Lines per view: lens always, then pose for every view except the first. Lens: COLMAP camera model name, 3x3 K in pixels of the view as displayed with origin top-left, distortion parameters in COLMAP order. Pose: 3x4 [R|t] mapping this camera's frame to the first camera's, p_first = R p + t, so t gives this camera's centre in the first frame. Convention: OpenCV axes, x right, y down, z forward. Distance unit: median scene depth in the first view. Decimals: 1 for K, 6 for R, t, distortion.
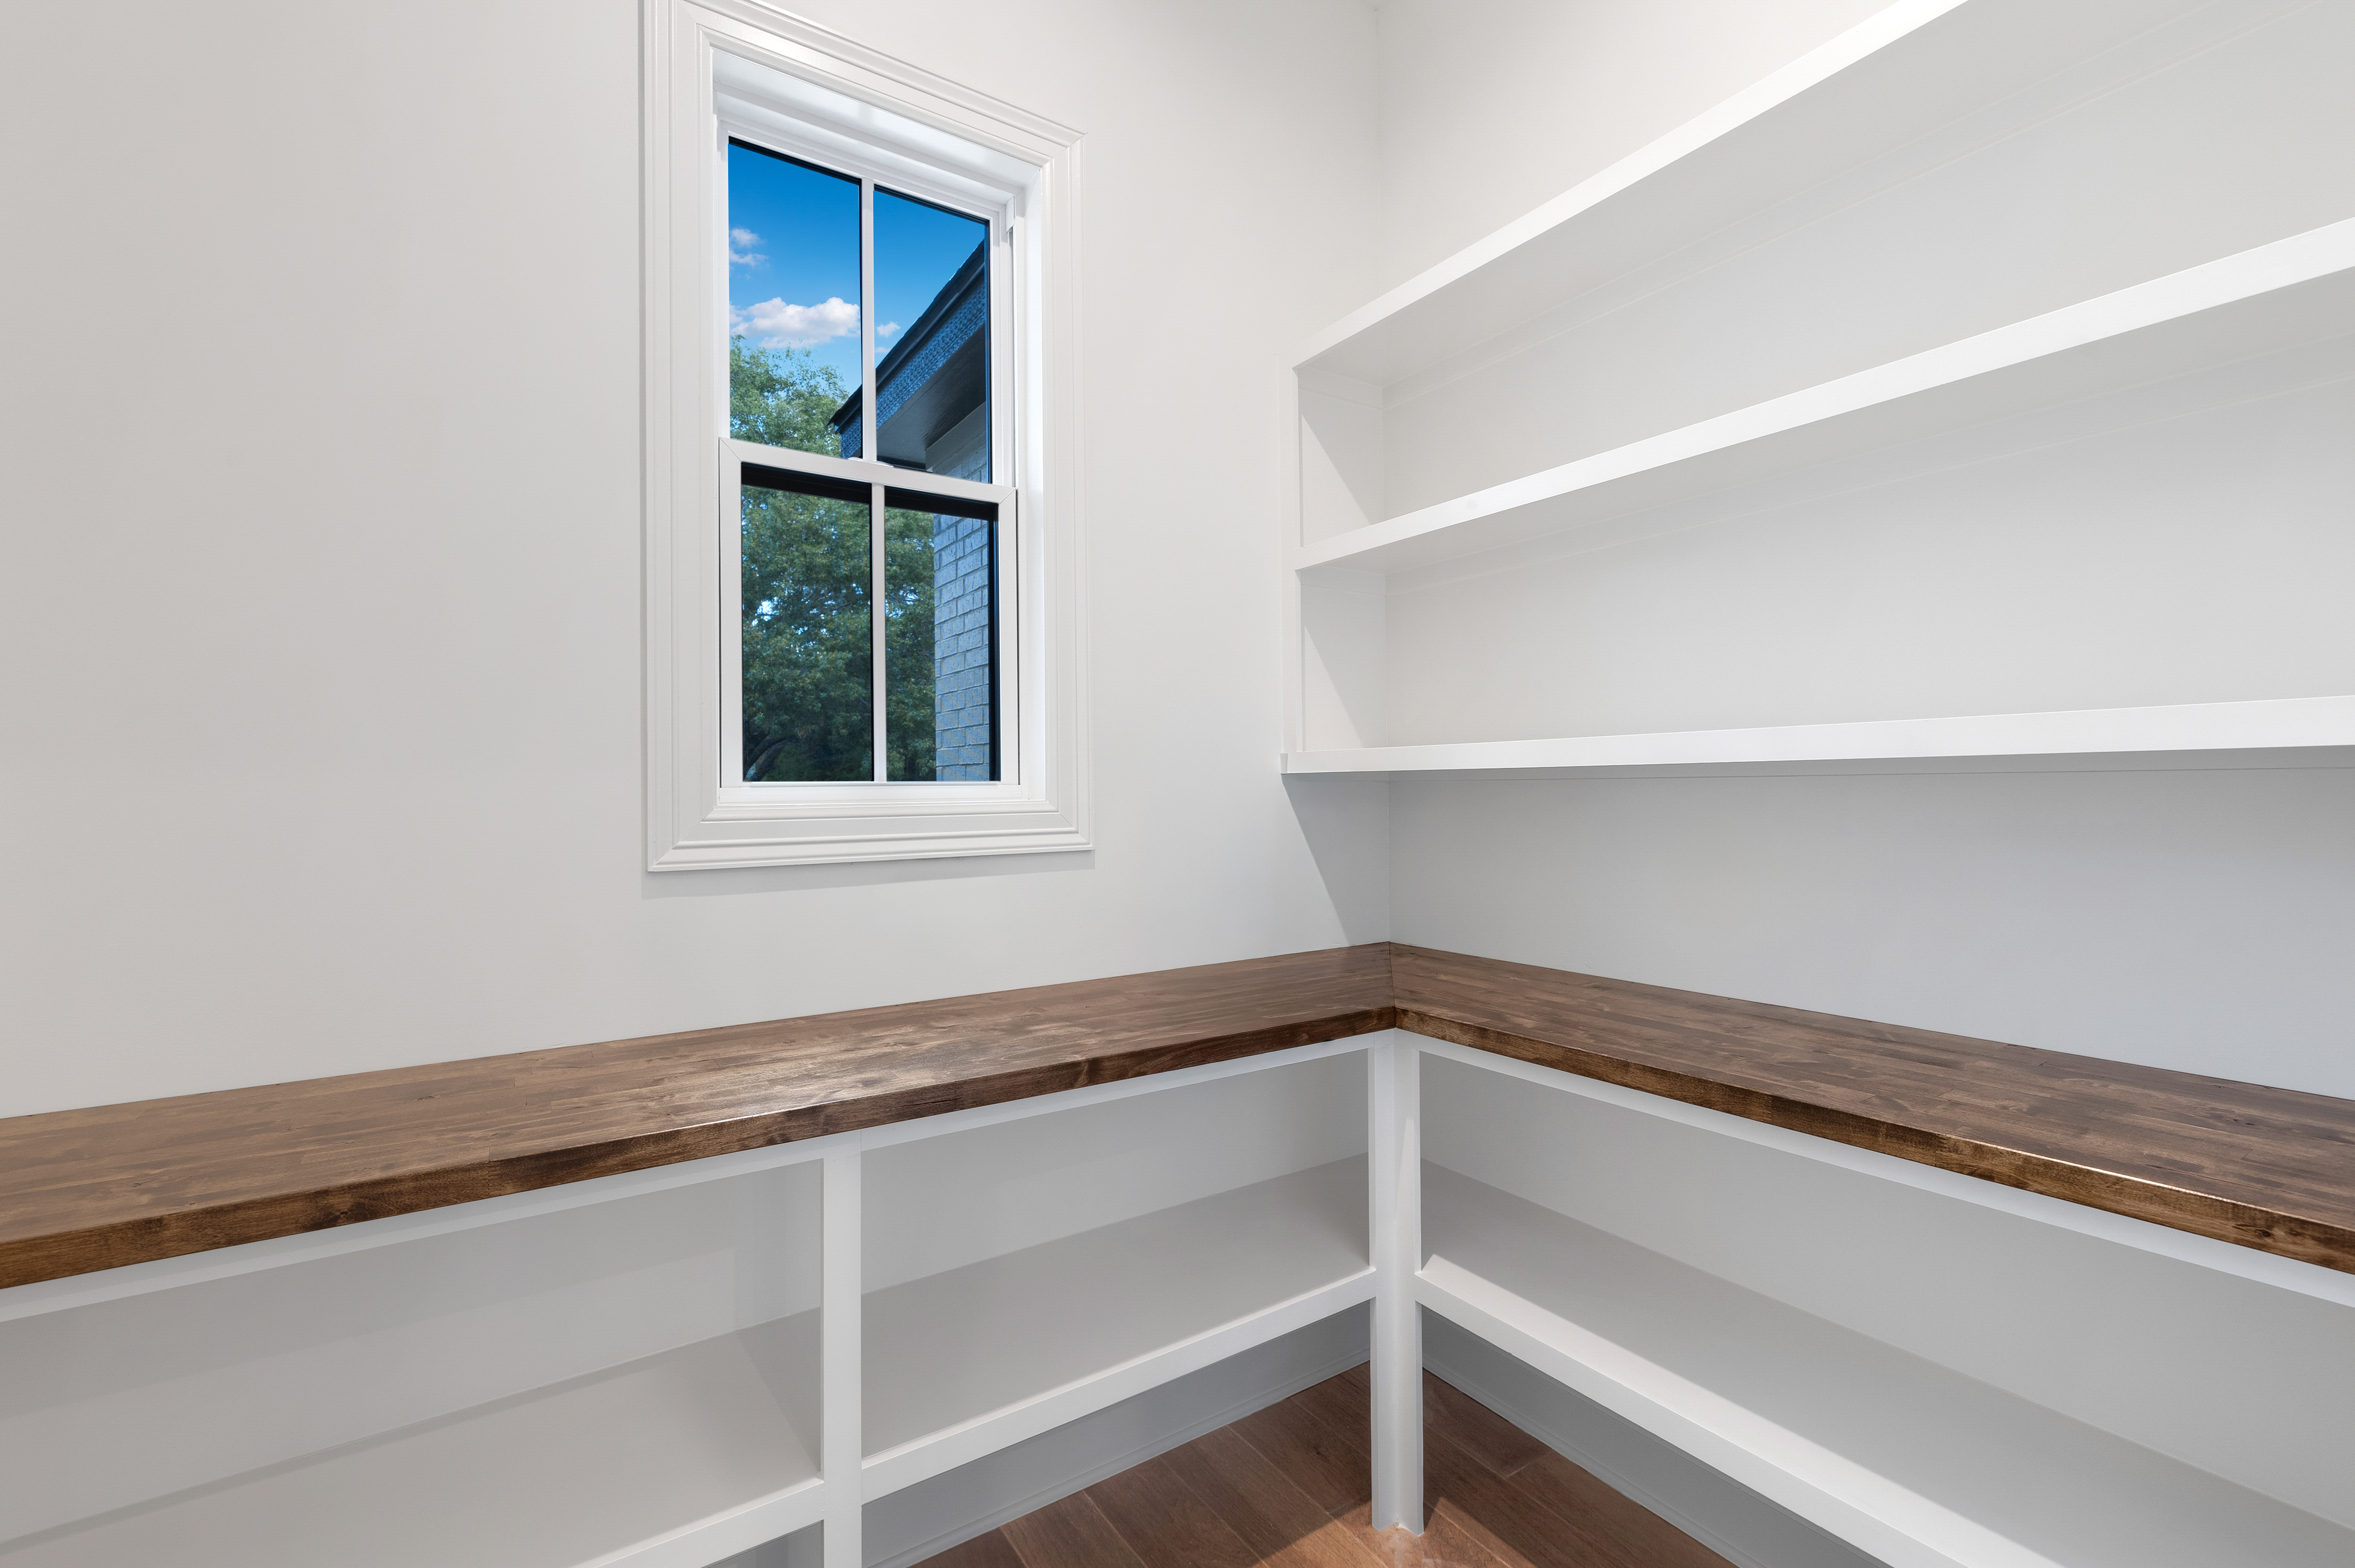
lens RADIAL K [[1004.1, 0, 1180.4], [0, 1004.1, 785.2], [0, 0, 1]] dist [0.005991, 0.000495]
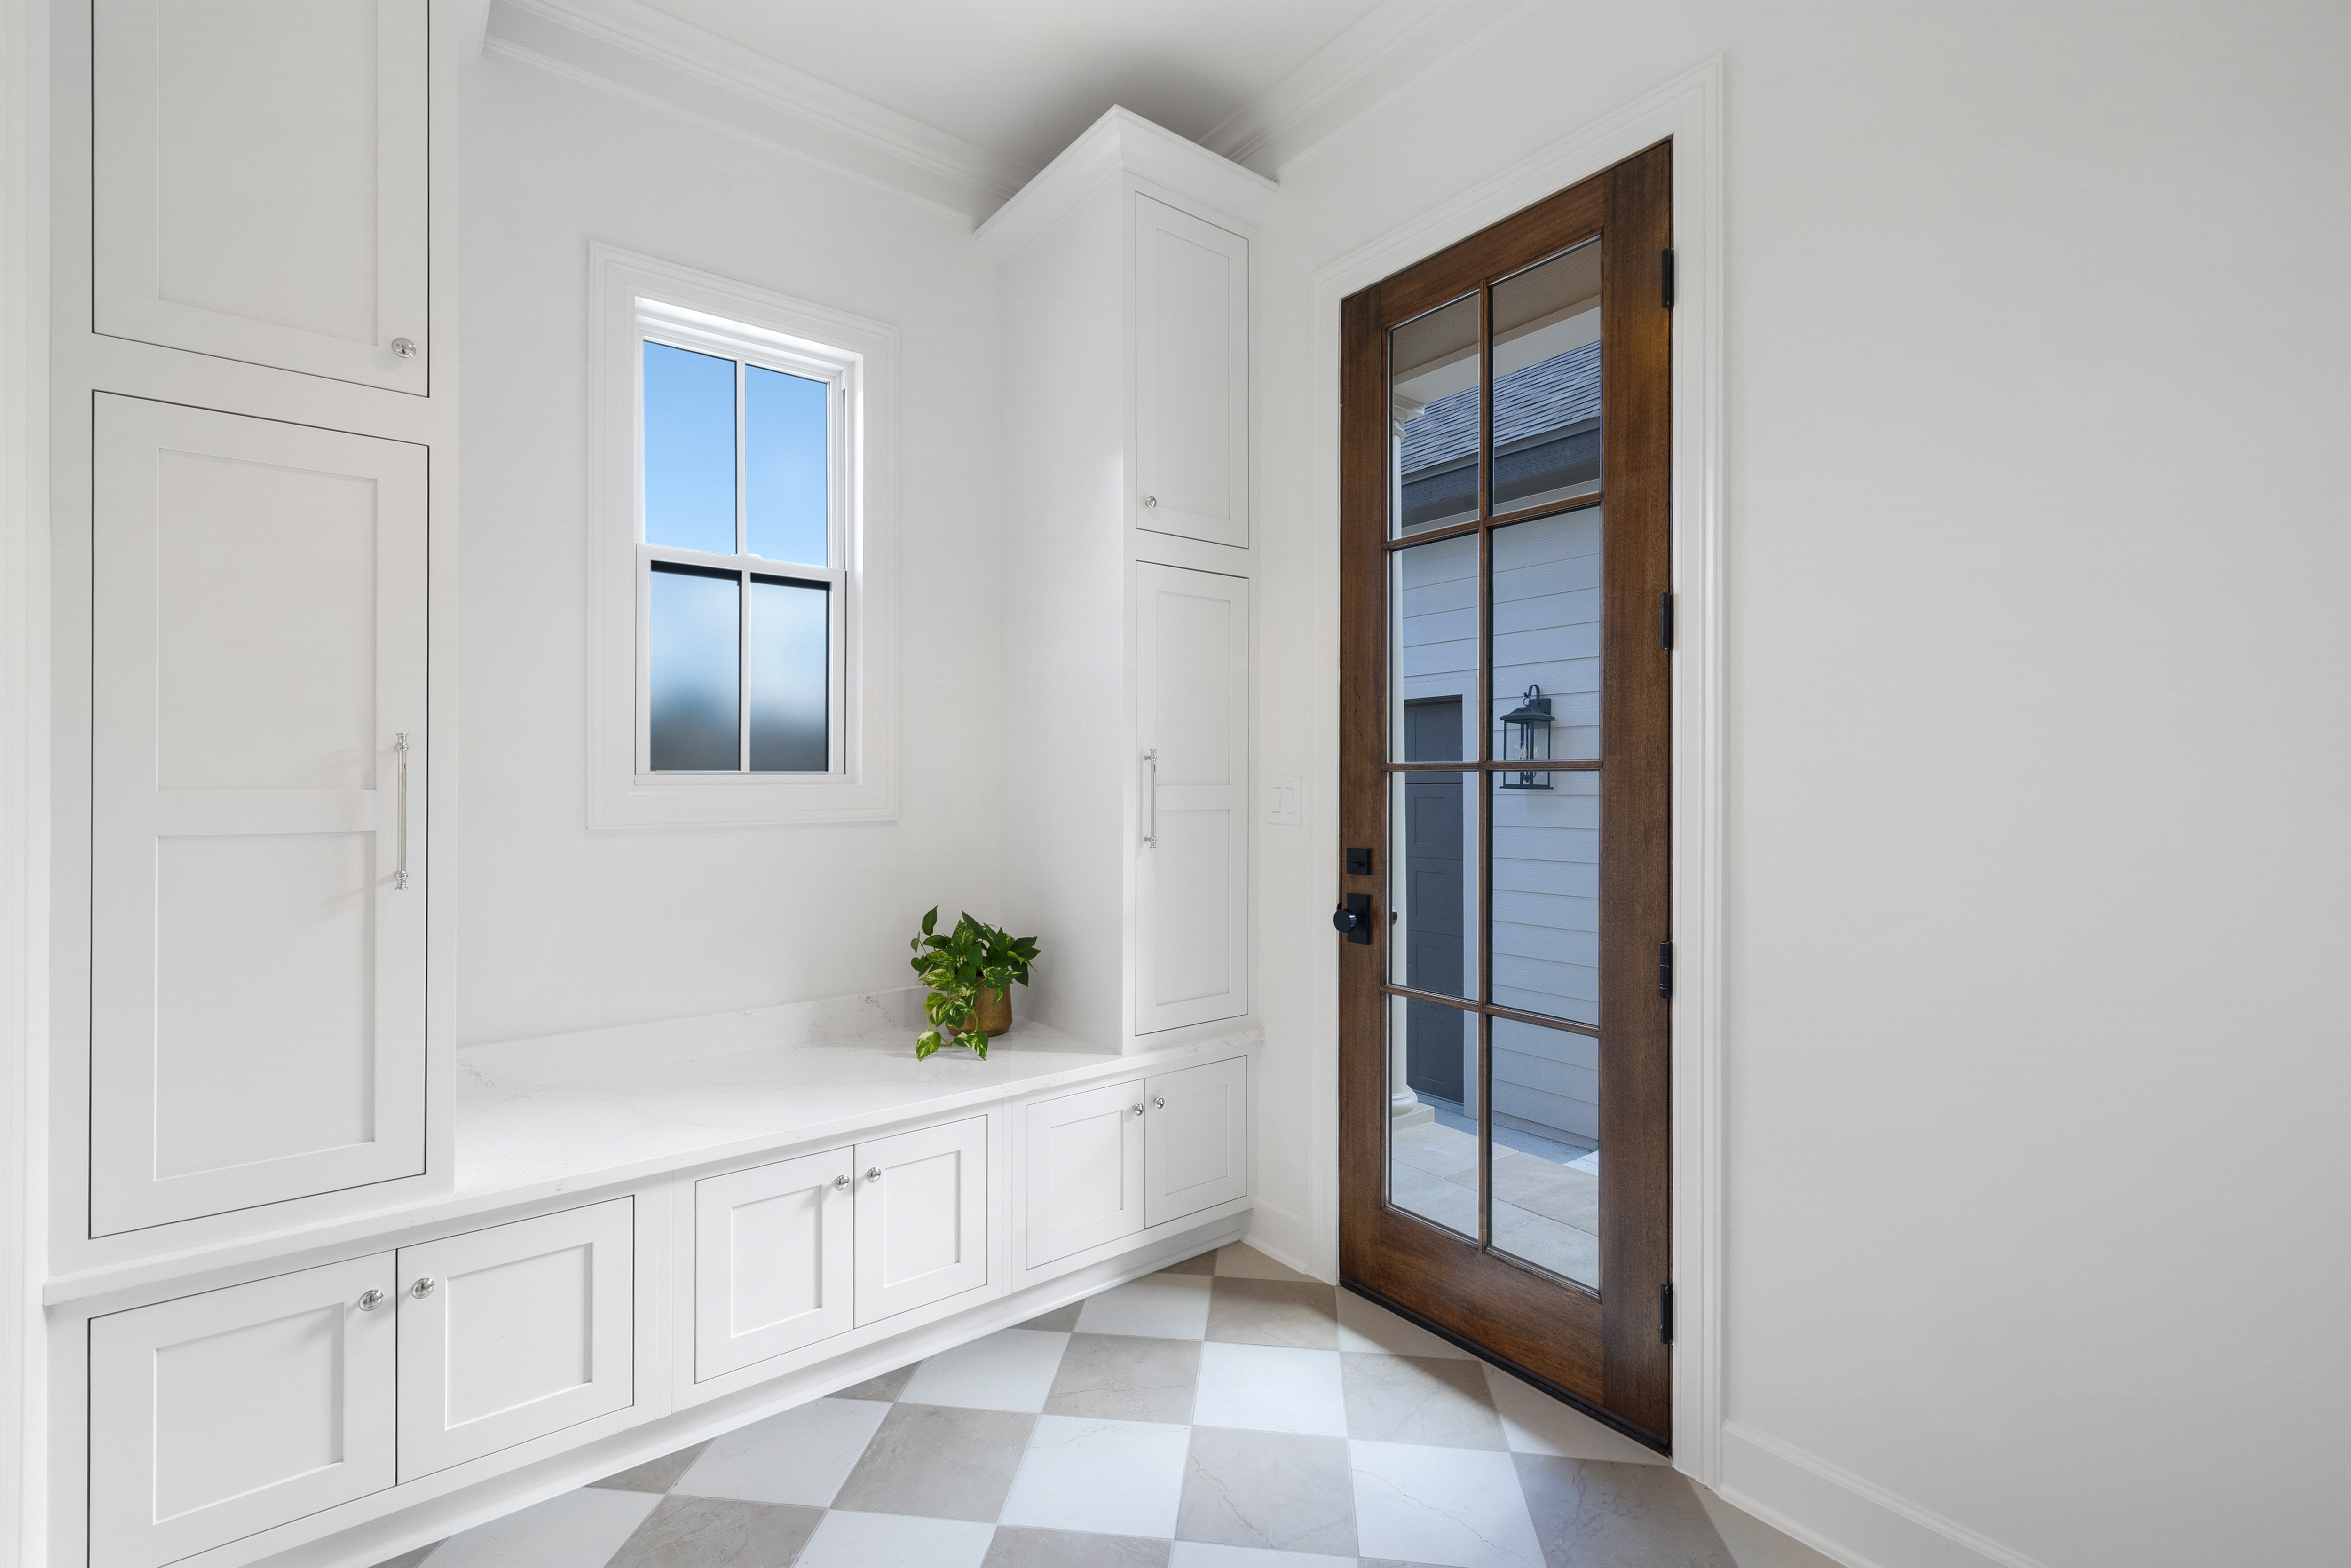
lens RADIAL K [[1002.3, 0, 1171.3], [0, 1002.3, 781.4], [0, 0, 1]] dist [0.005991, 0.000495]
pose [[0.997296, 0.012453, 0.072424, 0.215828], [-0.012859, 0.999904, 0.005150, -0.002933], [-0.072353, -0.006067, 0.997361, -0.507145]]
